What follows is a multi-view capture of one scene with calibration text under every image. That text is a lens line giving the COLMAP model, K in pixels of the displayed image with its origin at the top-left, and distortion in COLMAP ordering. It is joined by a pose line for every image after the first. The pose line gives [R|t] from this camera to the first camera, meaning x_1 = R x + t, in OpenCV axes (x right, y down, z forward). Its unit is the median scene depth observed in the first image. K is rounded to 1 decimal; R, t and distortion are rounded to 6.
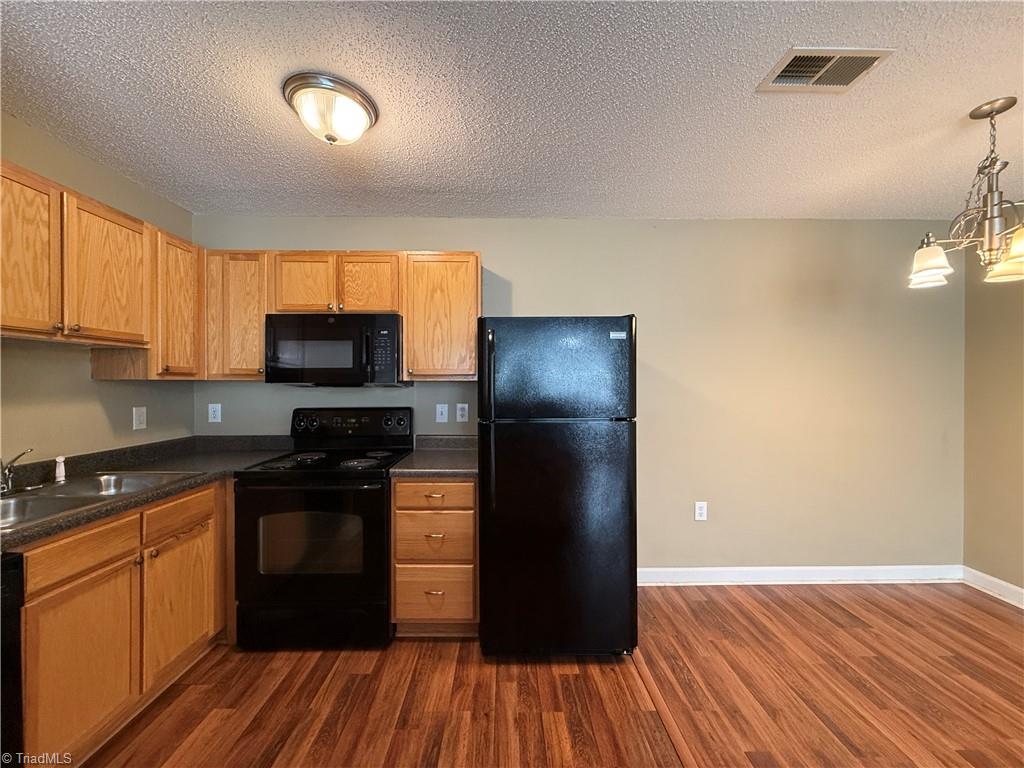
lens RADIAL K [[407.7, 0, 510.7], [0, 407.7, 384.2], [0, 0, 1]] dist [-0.001768, 0.000183]
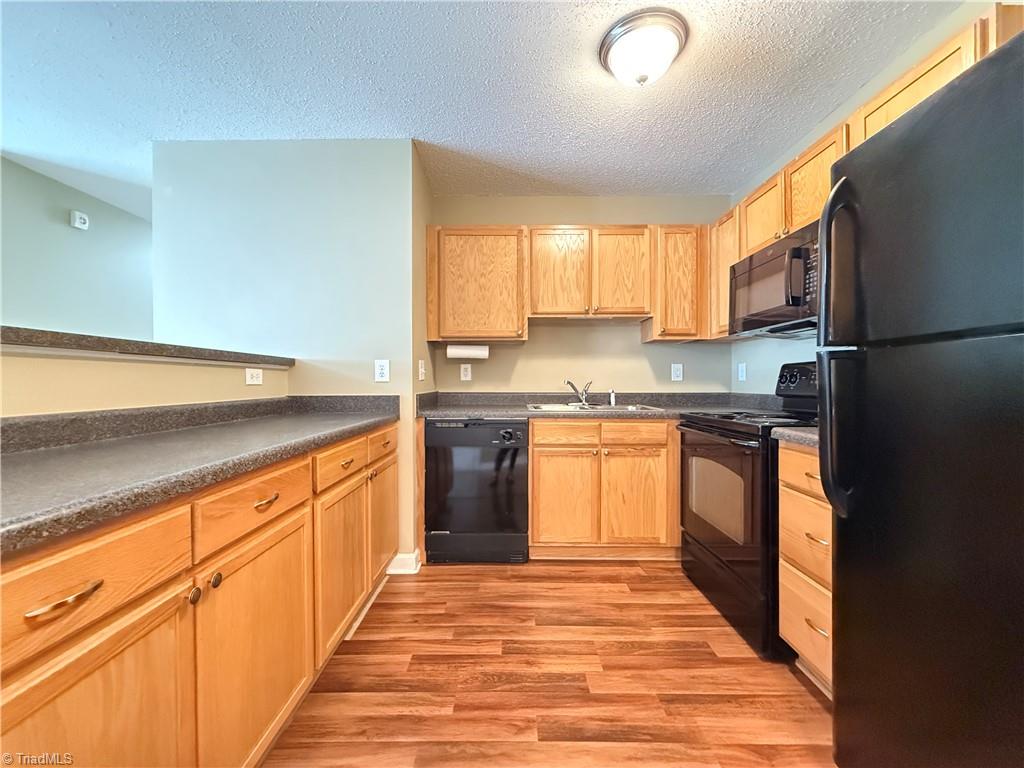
lens RADIAL K [[407.7, 0, 510.7], [0, 407.7, 384.2], [0, 0, 1]] dist [-0.001768, 0.000183]
pose [[-0.014457, 0.008197, -0.999862, 0.491658], [0.000721, 0.999966, 0.008188, 0.129091], [0.999895, -0.000602, -0.014462, 0.559146]]
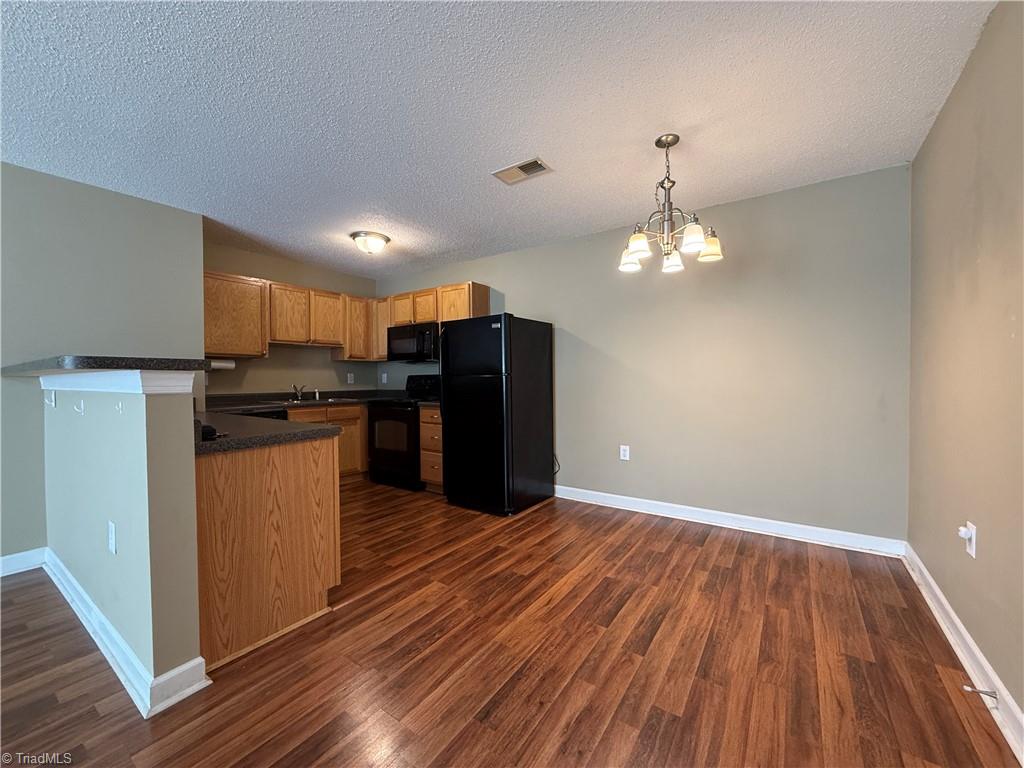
lens RADIAL K [[407.7, 0, 510.7], [0, 407.7, 384.2], [0, 0, 1]] dist [-0.001768, 0.000183]
pose [[0.814420, 0.004691, -0.580257, 1.293326], [0.005177, 0.999869, 0.015350, 0.099610], [0.580253, -0.015506, 0.814289, -0.369535]]
